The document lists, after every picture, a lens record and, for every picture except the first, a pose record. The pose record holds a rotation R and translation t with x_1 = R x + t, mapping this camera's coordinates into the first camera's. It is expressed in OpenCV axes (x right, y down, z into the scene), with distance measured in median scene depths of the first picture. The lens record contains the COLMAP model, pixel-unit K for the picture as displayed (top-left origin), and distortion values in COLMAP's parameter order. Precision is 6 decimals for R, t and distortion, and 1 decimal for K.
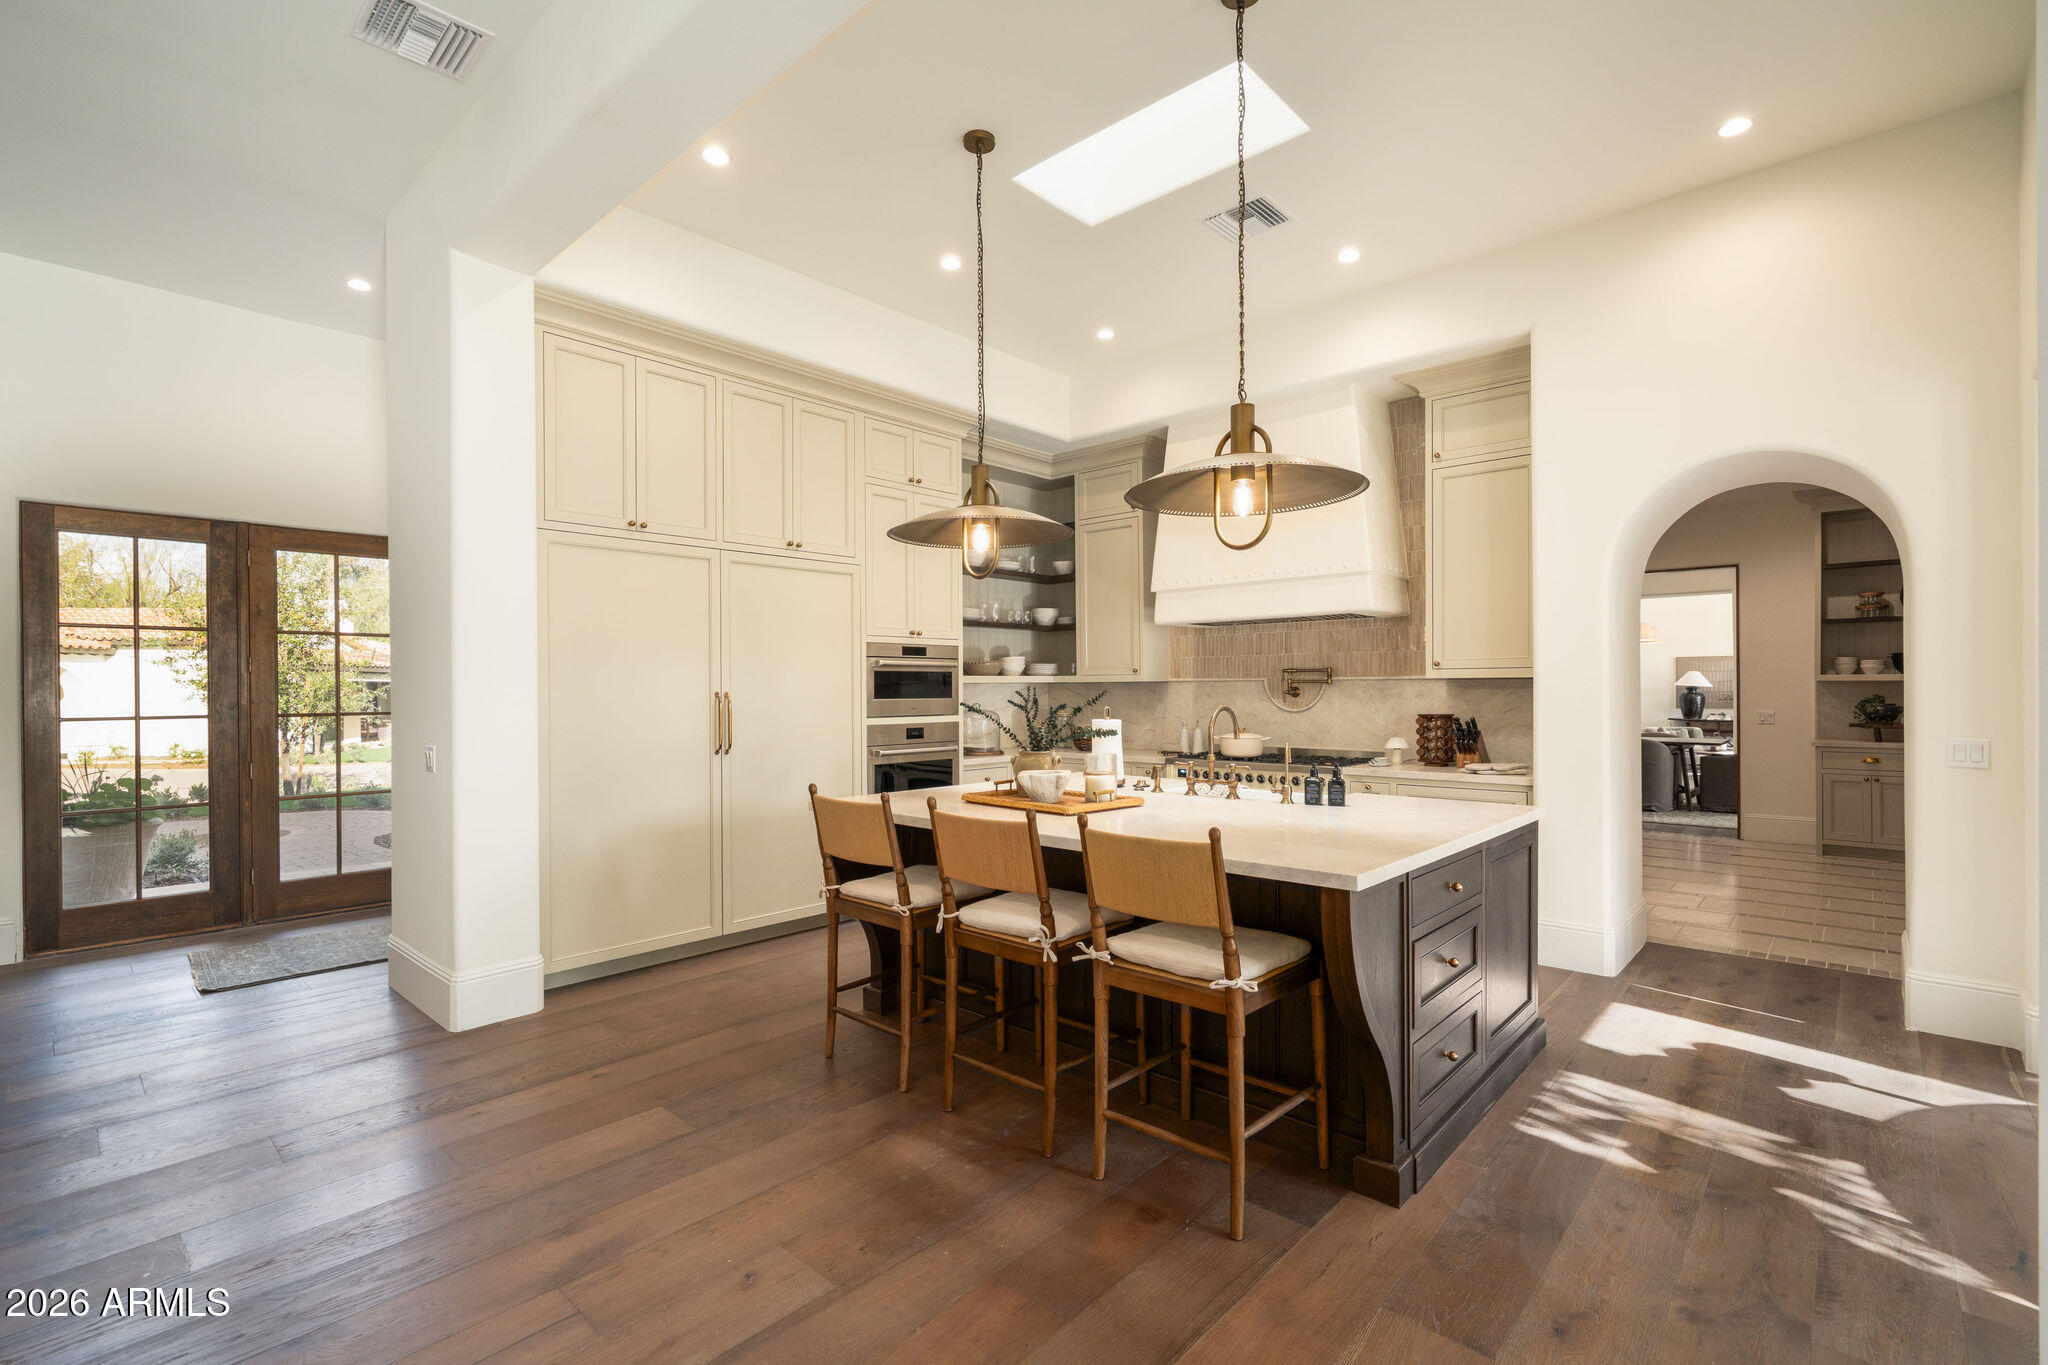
lens RADIAL K [[925.3, 0, 1020.7], [0, 925.3, 684.0], [0, 0, 1]] dist [-0.005891, 0.002731]
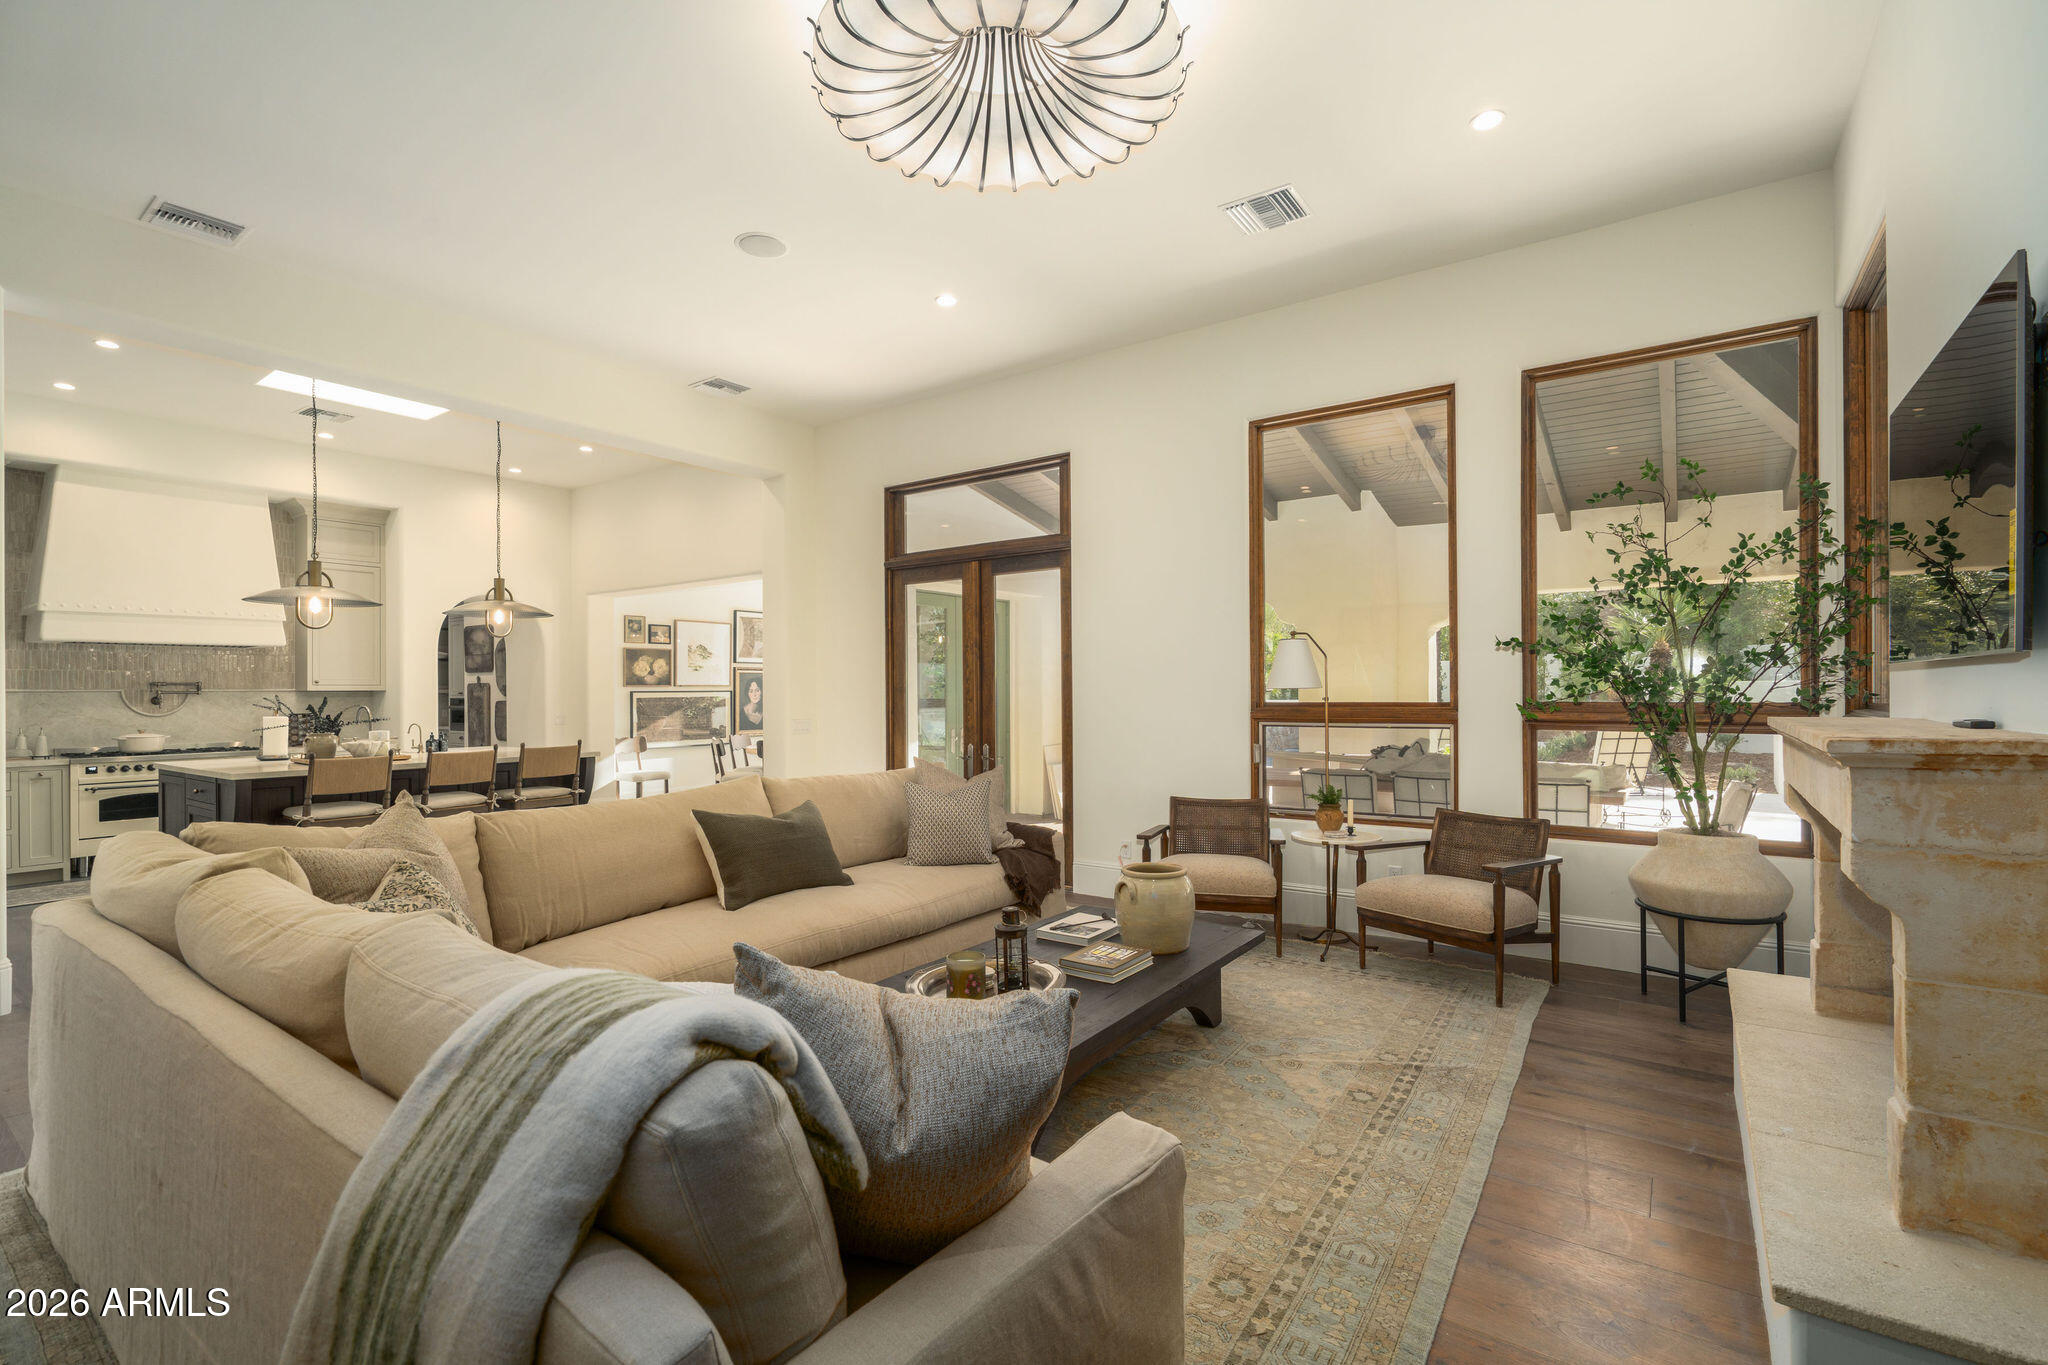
lens RADIAL K [[925.3, 0, 1025.2], [0, 925.3, 687.3], [0, 0, 1]] dist [-0.005891, 0.002731]
pose [[-0.121613, 0.008591, 0.992540, -1.241328], [0.003300, 0.999961, -0.008251, 0.005011], [-0.992572, 0.002272, -0.121636, -0.038030]]
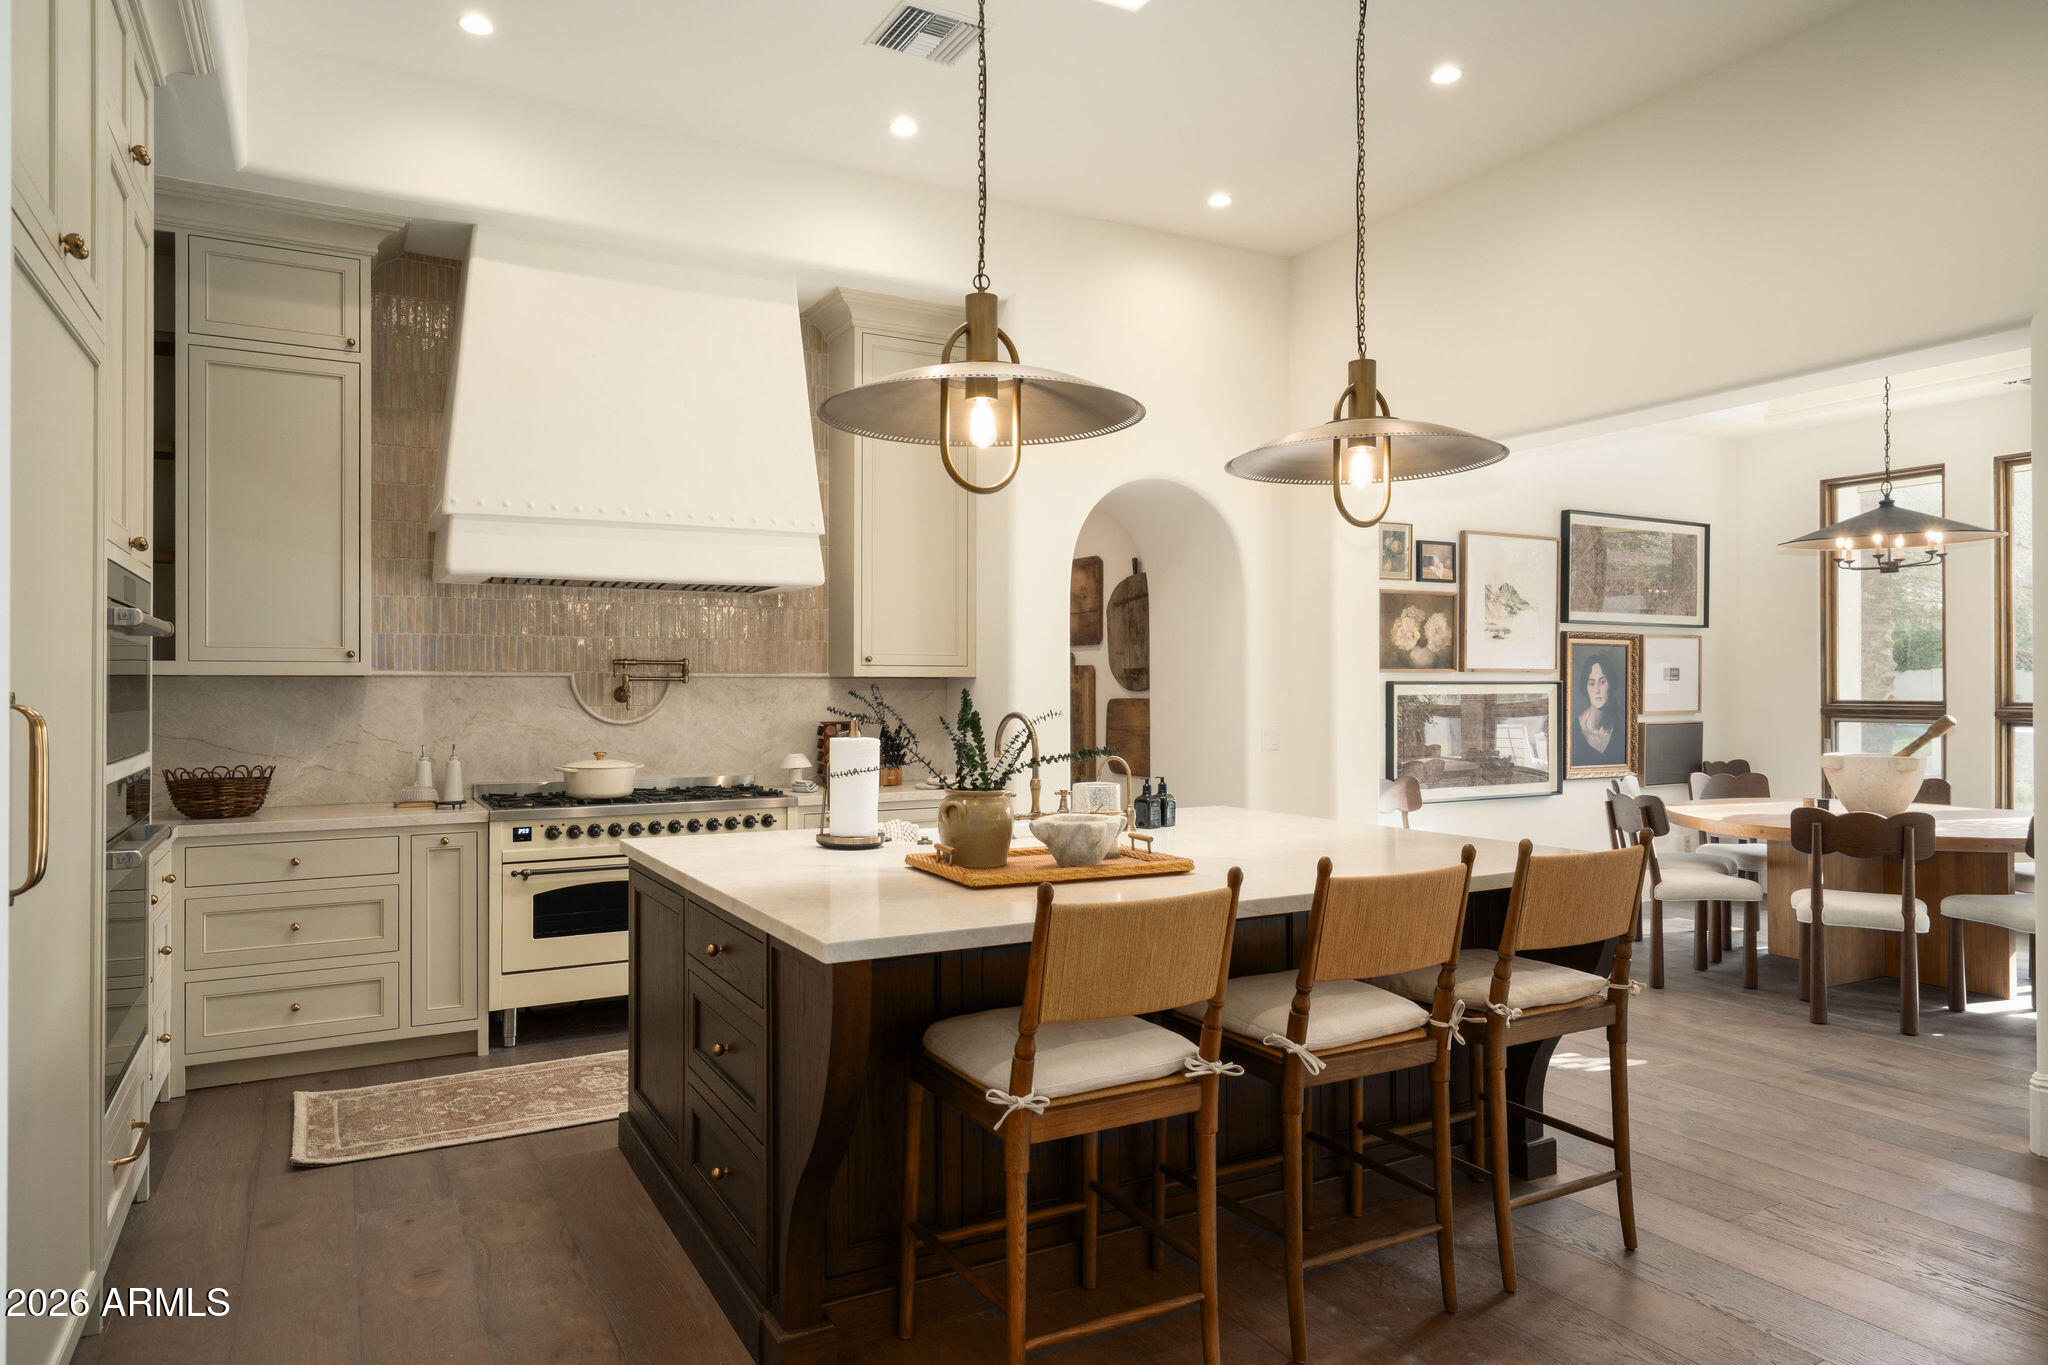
lens RADIAL K [[1256.0, 0, 1013.3], [0, 1256.0, 676.3], [0, 0, 1]] dist [0.008283, 0.002393]
pose [[0.319287, 0.012213, 0.947580, -0.521759], [-0.003811, 0.999925, -0.011603, 0.005545], [-0.947651, 0.000093, 0.319309, 0.499478]]
